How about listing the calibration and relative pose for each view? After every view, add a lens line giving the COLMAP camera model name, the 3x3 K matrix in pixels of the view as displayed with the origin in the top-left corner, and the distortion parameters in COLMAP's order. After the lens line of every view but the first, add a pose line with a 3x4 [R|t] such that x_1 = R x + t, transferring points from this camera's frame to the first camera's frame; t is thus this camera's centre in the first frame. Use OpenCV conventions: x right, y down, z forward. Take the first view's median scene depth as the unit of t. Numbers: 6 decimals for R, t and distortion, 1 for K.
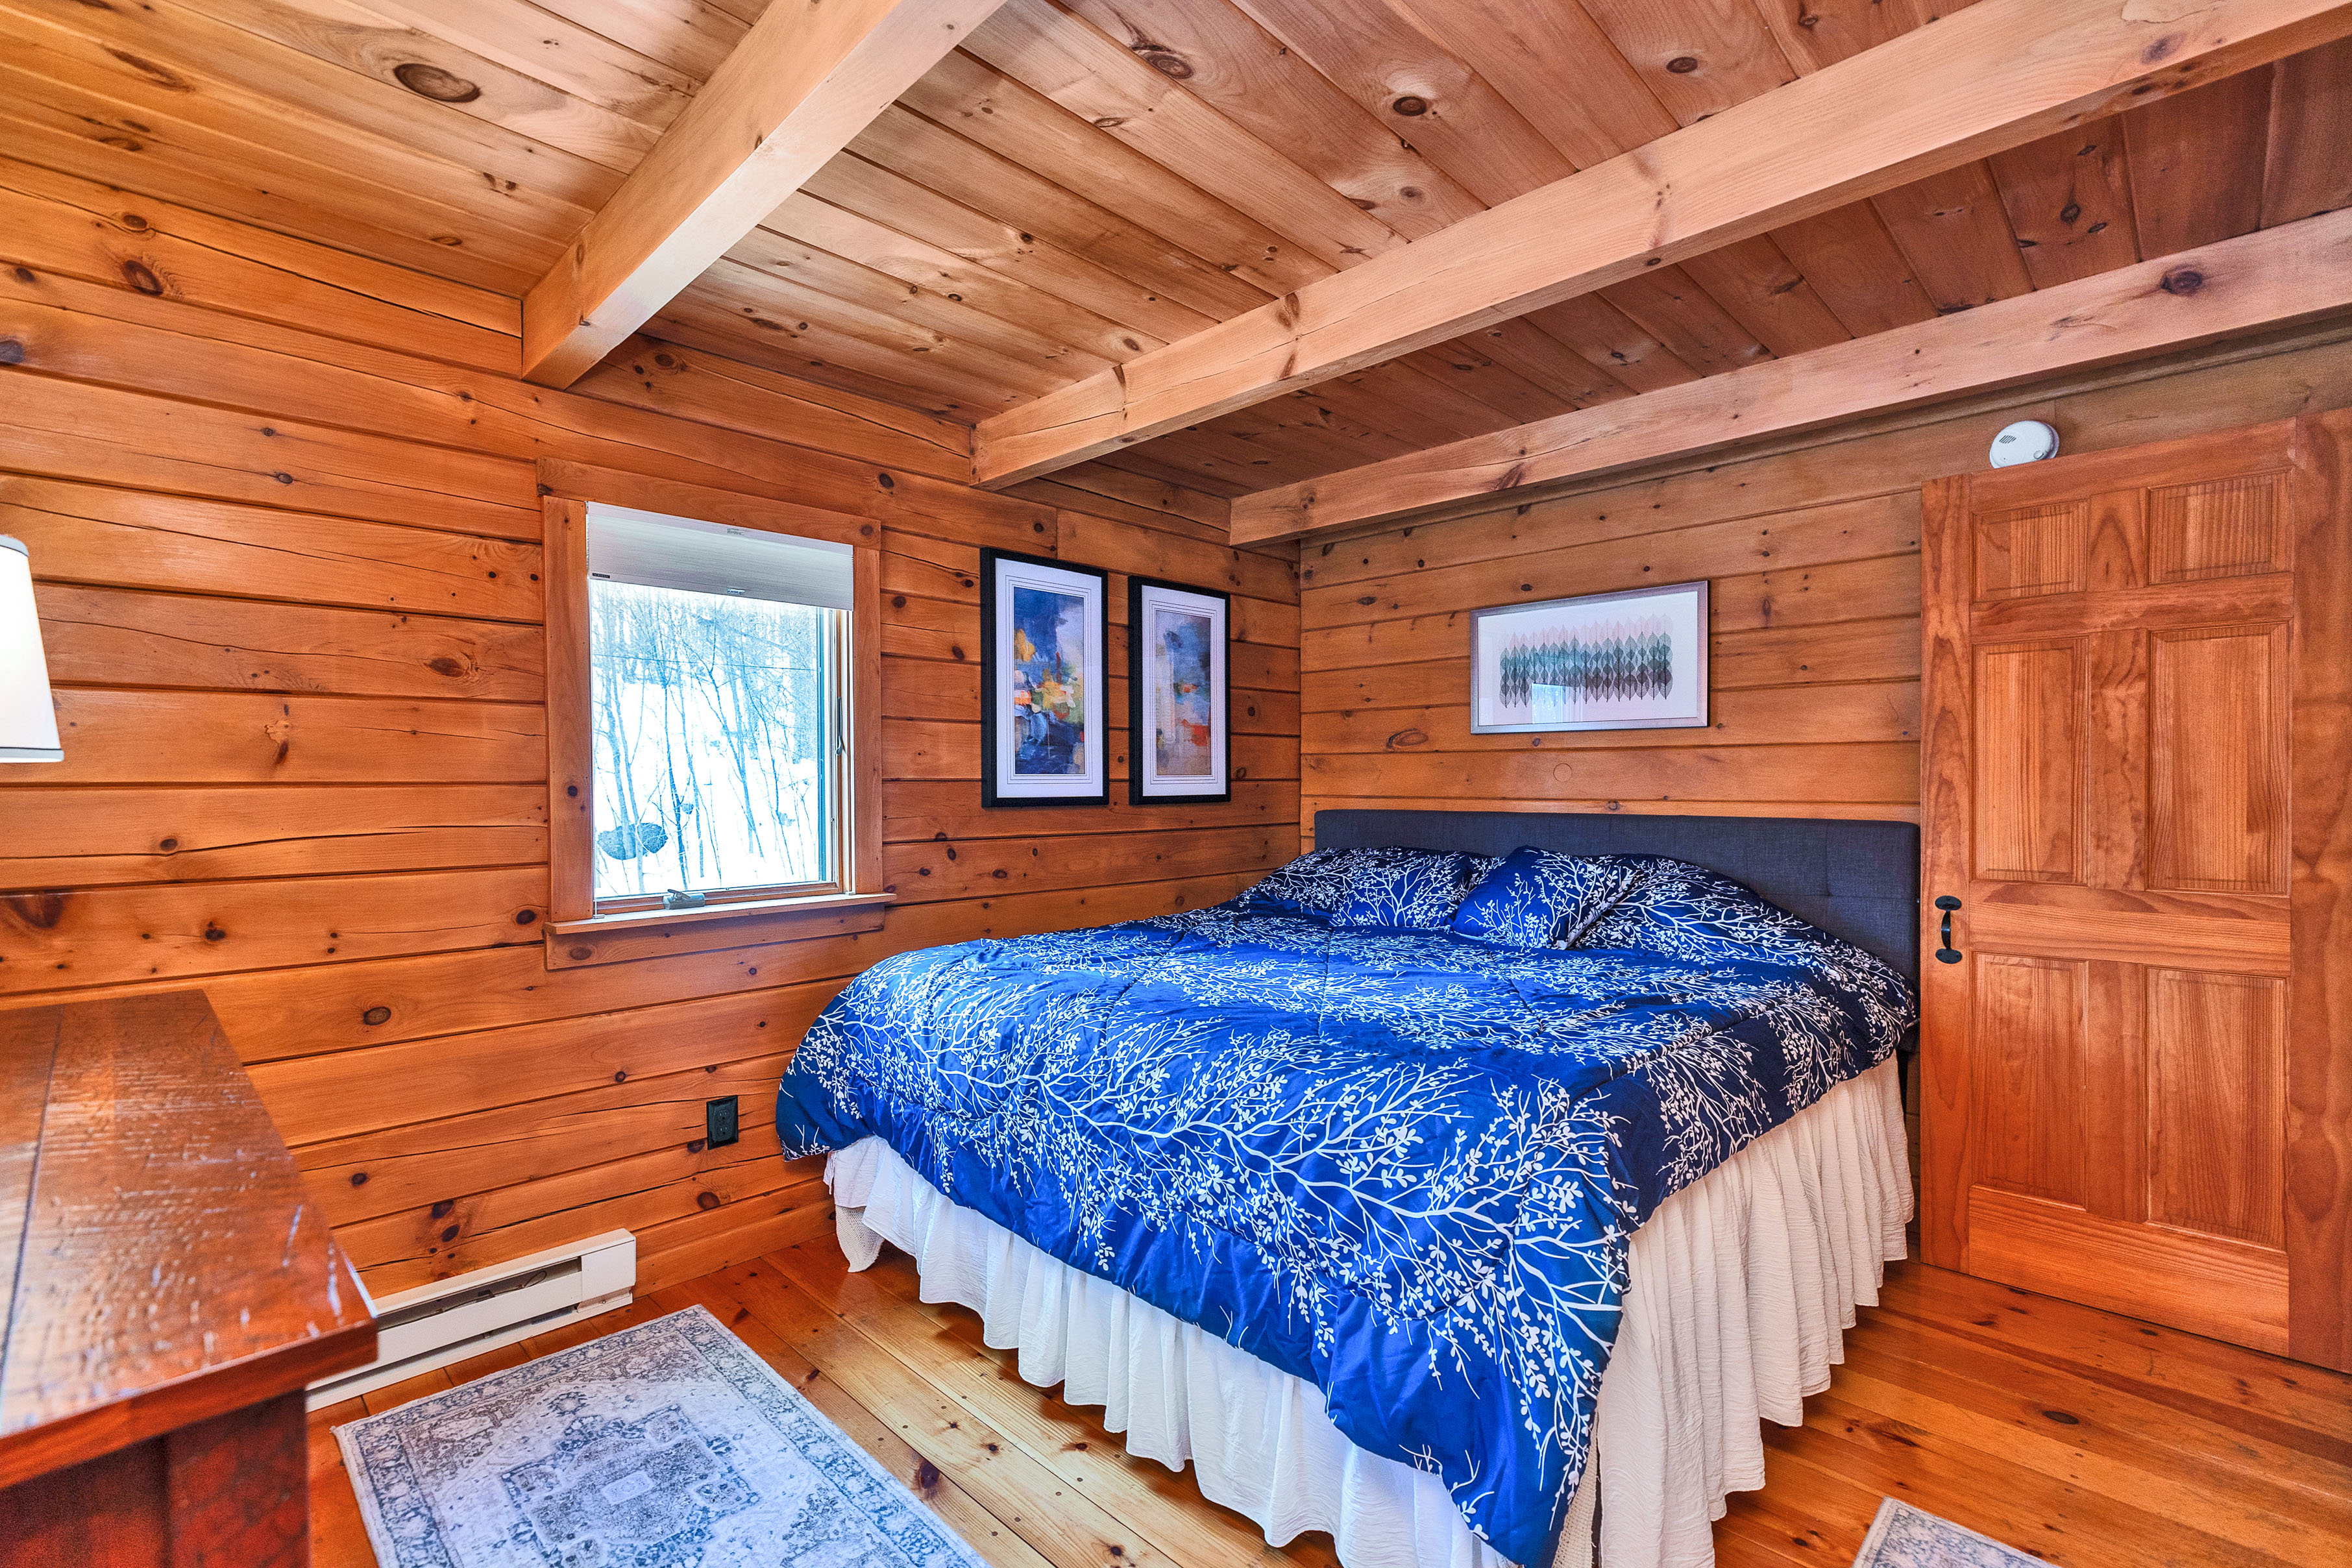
lens RADIAL K [[1065.6, 0, 1169.5], [0, 1065.6, 785.3], [0, 0, 1]] dist [-0.002455, 0.000627]
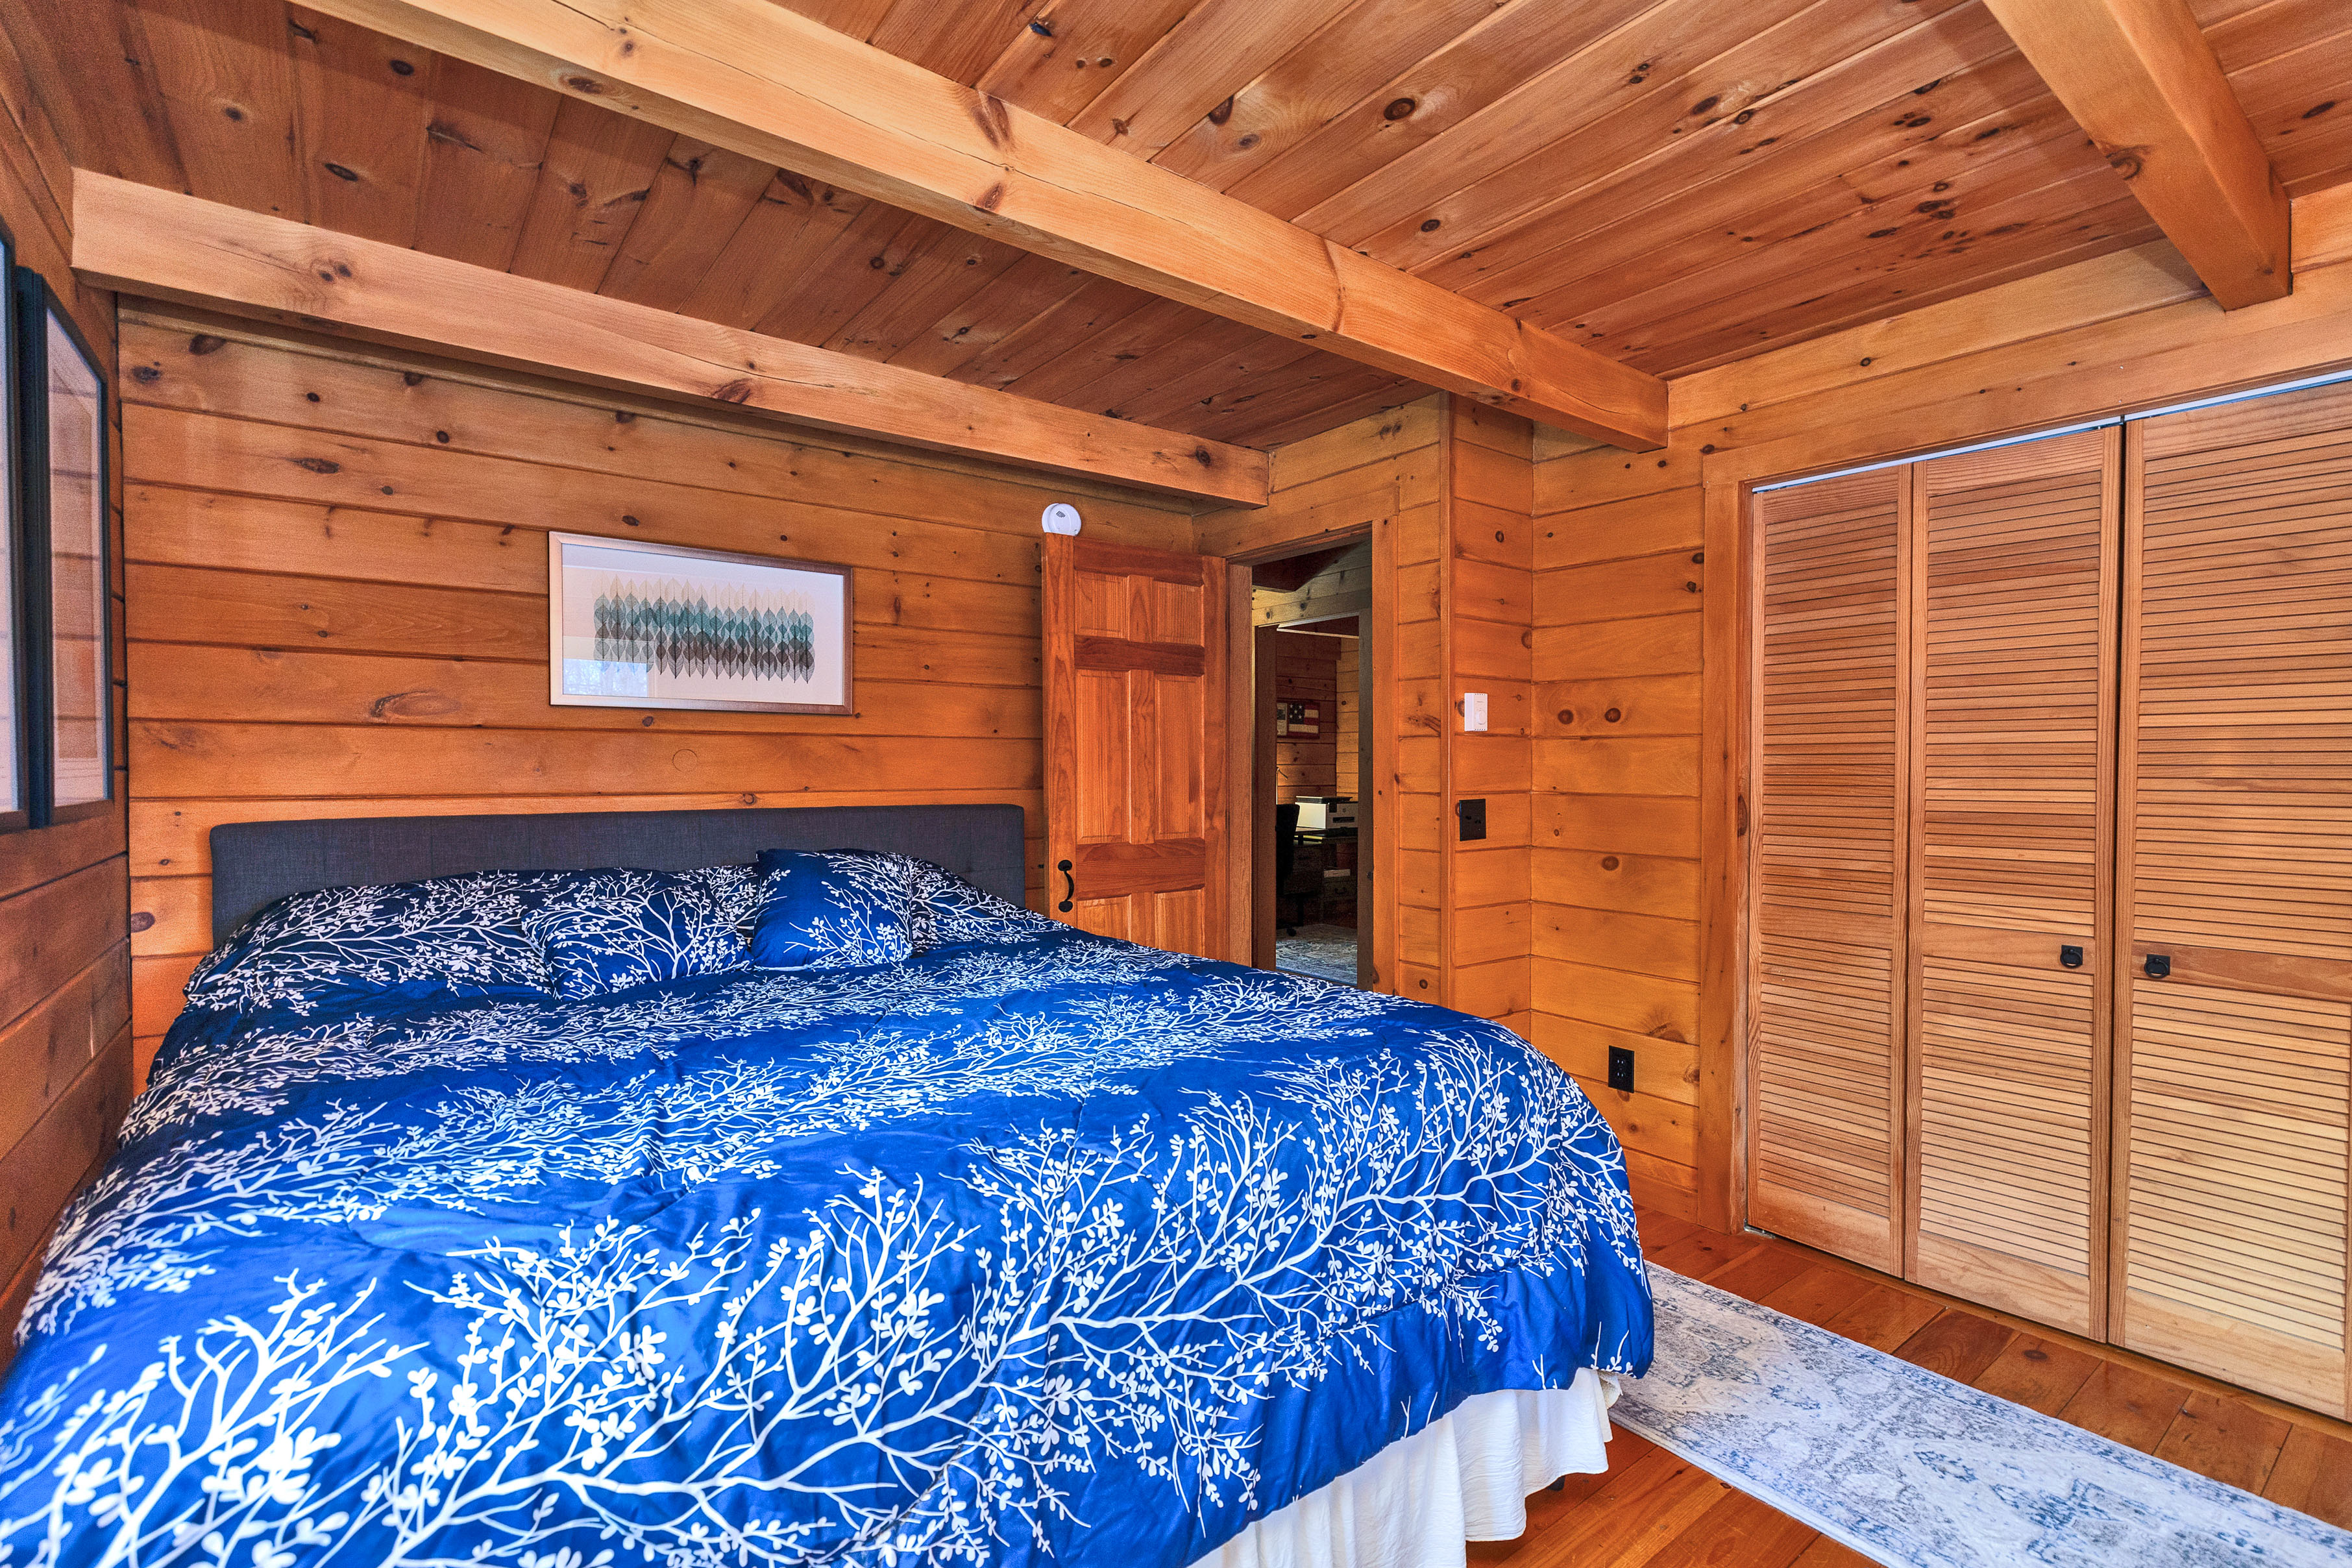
lens RADIAL K [[1065.6, 0, 1168.1], [0, 1065.6, 779.0], [0, 0, 1]] dist [-0.002455, 0.000627]
pose [[0.131459, -0.008060, 0.991289, -0.456018], [0.001009, 0.999968, 0.007996, -0.004172], [-0.991321, -0.000051, 0.131463, 0.608399]]
